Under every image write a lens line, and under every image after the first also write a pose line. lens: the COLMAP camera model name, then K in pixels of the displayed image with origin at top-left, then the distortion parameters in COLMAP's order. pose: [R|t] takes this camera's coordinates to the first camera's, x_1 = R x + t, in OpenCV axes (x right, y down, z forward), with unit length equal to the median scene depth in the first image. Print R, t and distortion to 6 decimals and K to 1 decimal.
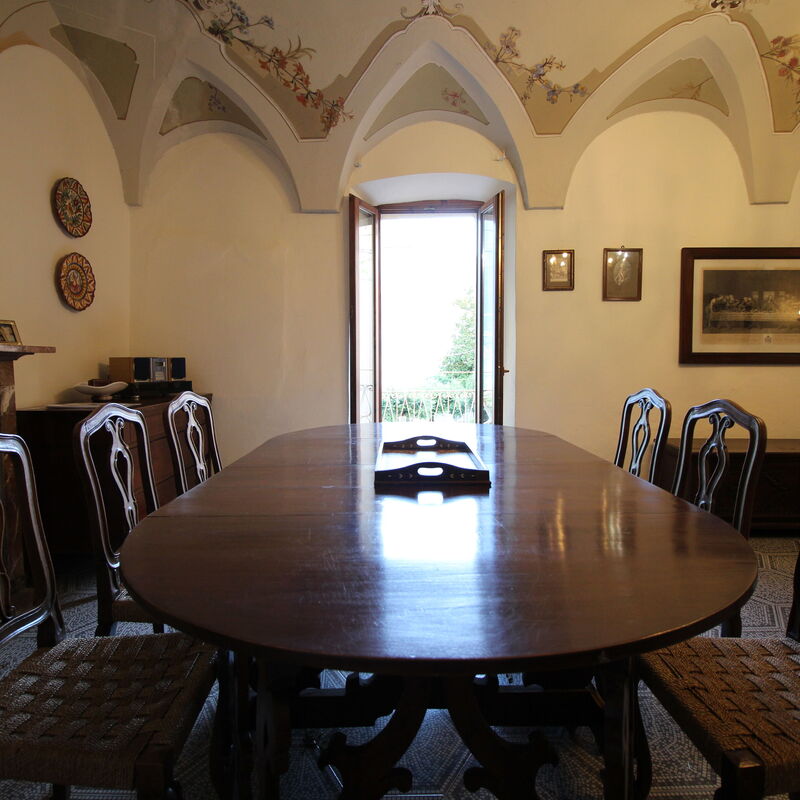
lens RADIAL K [[550.1, 0, 400.1], [0, 550.1, 400.1], [0, 0, 1]] dist [0.003087, -0.002761]
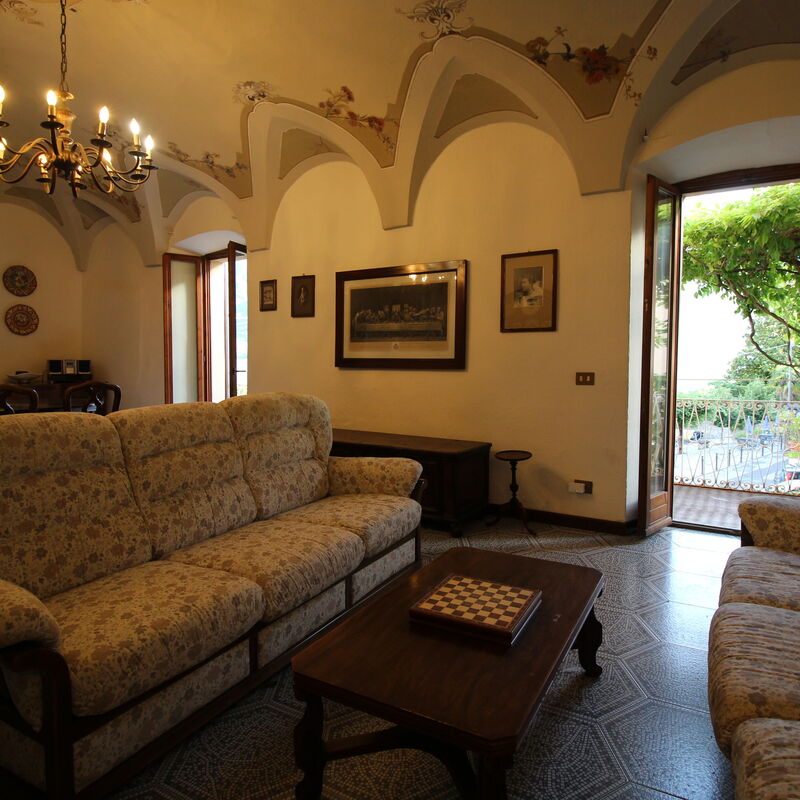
lens RADIAL K [[550.1, 0, 399.1], [0, 550.1, 402.2], [0, 0, 1]] dist [0.003087, -0.002761]
pose [[0.863464, 0.044764, -0.502421, 1.255861], [-0.039466, 0.998996, 0.021179, -0.019365], [0.502865, 0.001541, 0.864364, 0.012659]]
